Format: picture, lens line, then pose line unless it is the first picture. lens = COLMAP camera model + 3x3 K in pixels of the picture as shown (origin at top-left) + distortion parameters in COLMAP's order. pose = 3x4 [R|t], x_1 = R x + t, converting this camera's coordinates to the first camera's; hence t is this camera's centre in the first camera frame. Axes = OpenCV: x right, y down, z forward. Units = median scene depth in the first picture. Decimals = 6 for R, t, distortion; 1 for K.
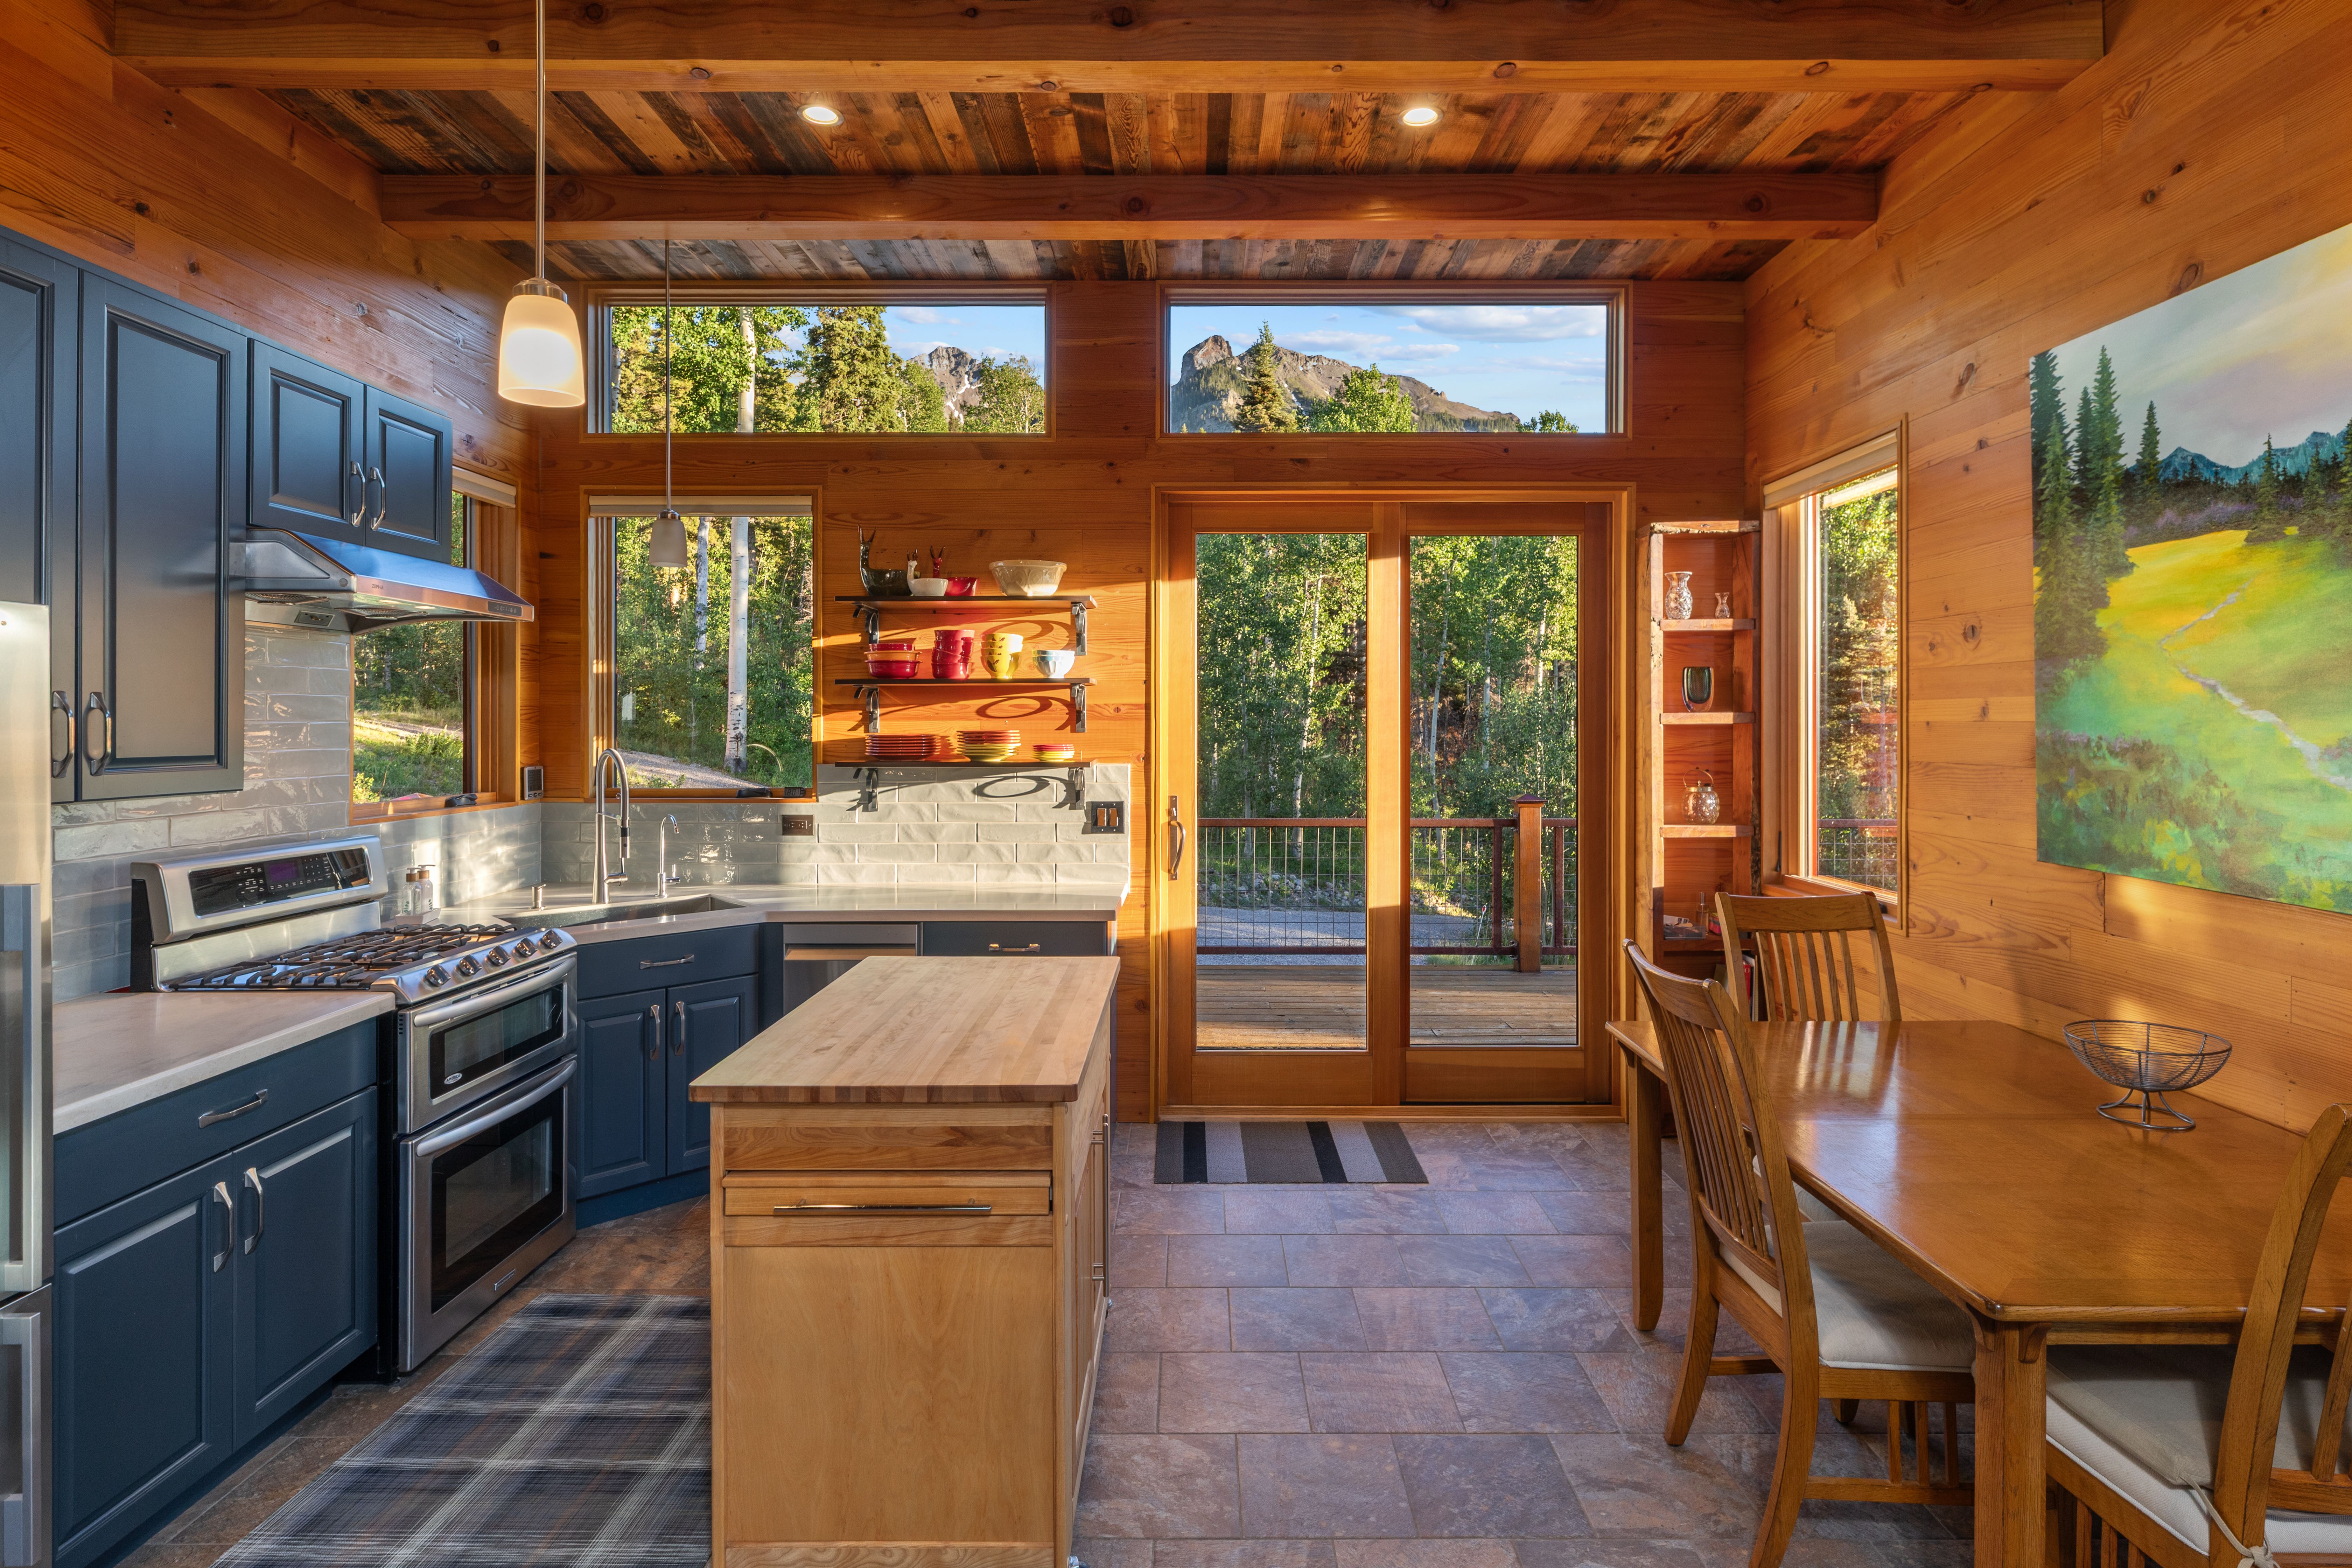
lens RADIAL K [[1224.6, 0, 1211.4], [0, 1224.6, 718.7], [0, 0, 1]] dist [0.001463, -0.000443]
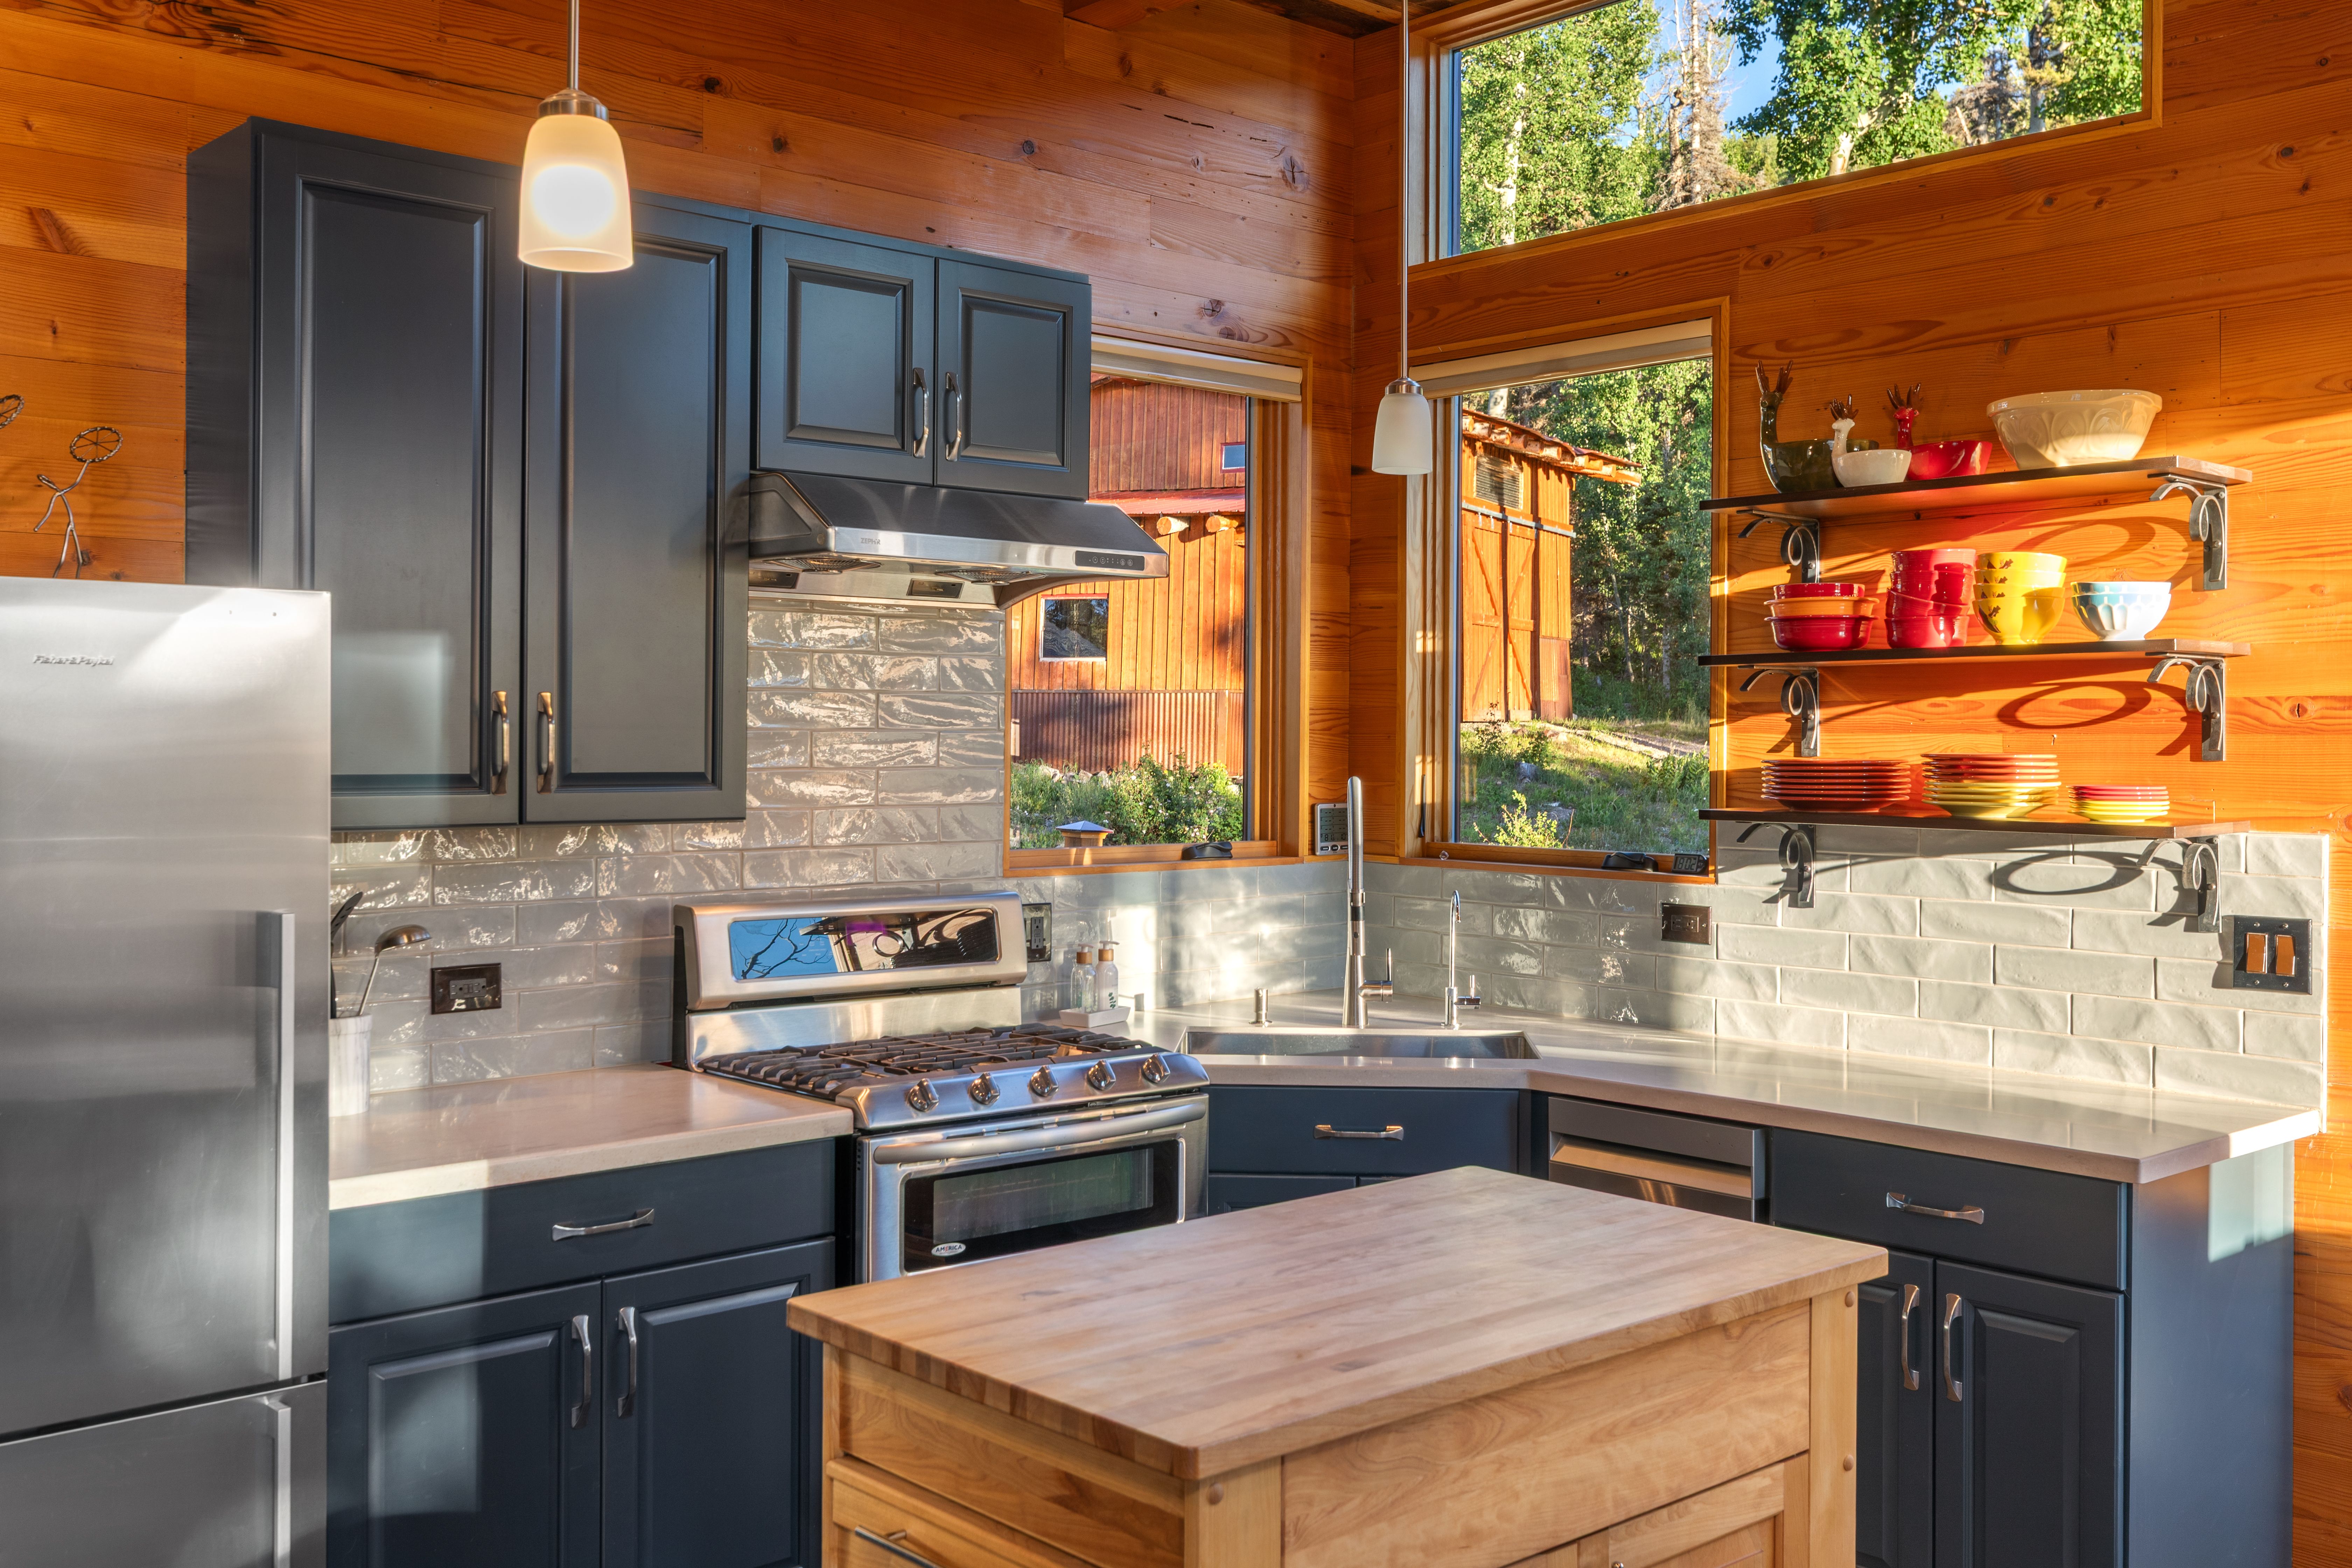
lens RADIAL K [[2196.1, 0, 1173.6], [0, 2196.1, 722.3], [0, 0, 1]] dist [-0.002477, -0.004113]
pose [[0.654746, -0.000193, -0.755849, 0.282472], [-0.003906, 0.999986, -0.003639, 0.001712], [0.755839, 0.005335, 0.654736, 0.207157]]
